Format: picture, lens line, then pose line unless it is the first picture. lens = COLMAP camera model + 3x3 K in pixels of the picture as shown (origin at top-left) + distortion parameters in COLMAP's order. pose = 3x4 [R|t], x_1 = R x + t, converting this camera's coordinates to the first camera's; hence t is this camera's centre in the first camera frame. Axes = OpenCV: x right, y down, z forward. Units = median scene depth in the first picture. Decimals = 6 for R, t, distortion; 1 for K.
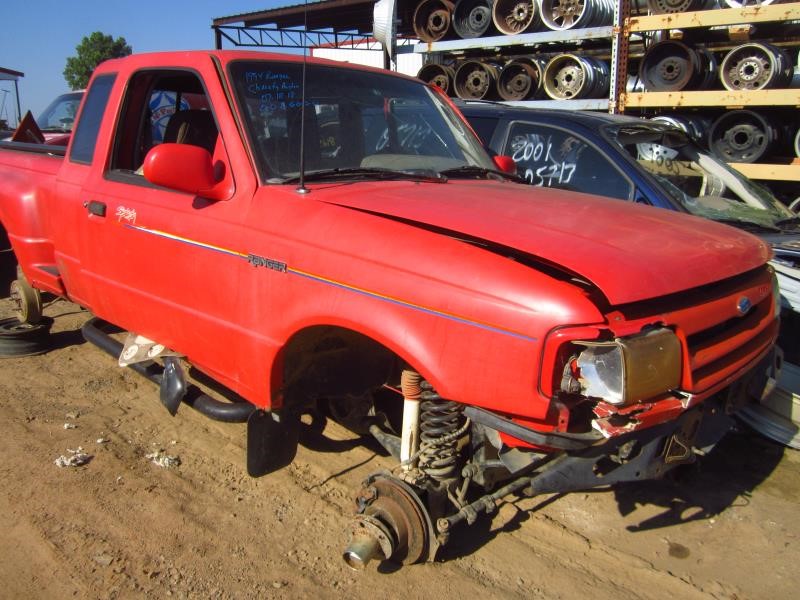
lens RADIAL K [[663.9, 0, 395.9], [0, 663.9, 299.7], [0, 0, 1]] dist [-0.040636, 0.002770]
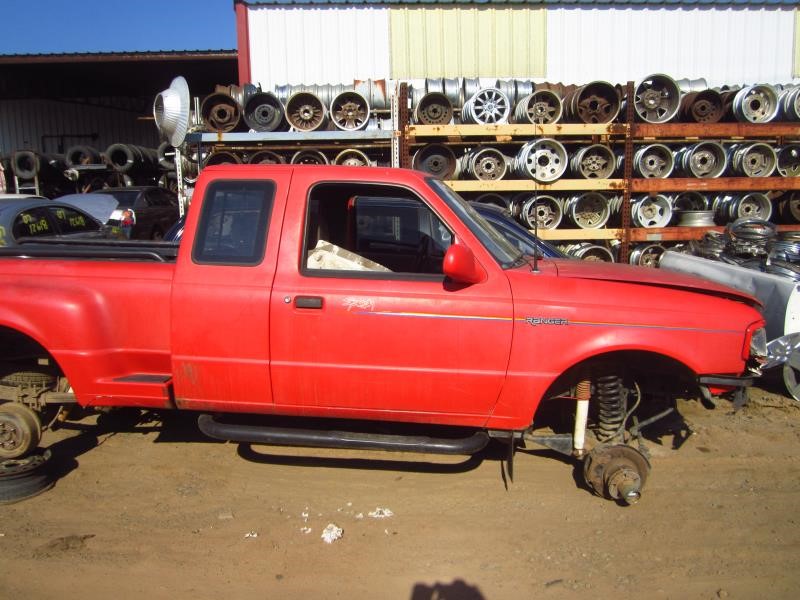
lens RADIAL K [[663.9, 0, 395.9], [0, 663.9, 299.7], [0, 0, 1]] dist [-0.040636, 0.002770]
pose [[0.781389, -0.109420, 0.614376, -0.547625], [0.167279, 0.985204, -0.037289, -0.041597], [-0.601206, 0.131909, 0.788131, 0.013147]]
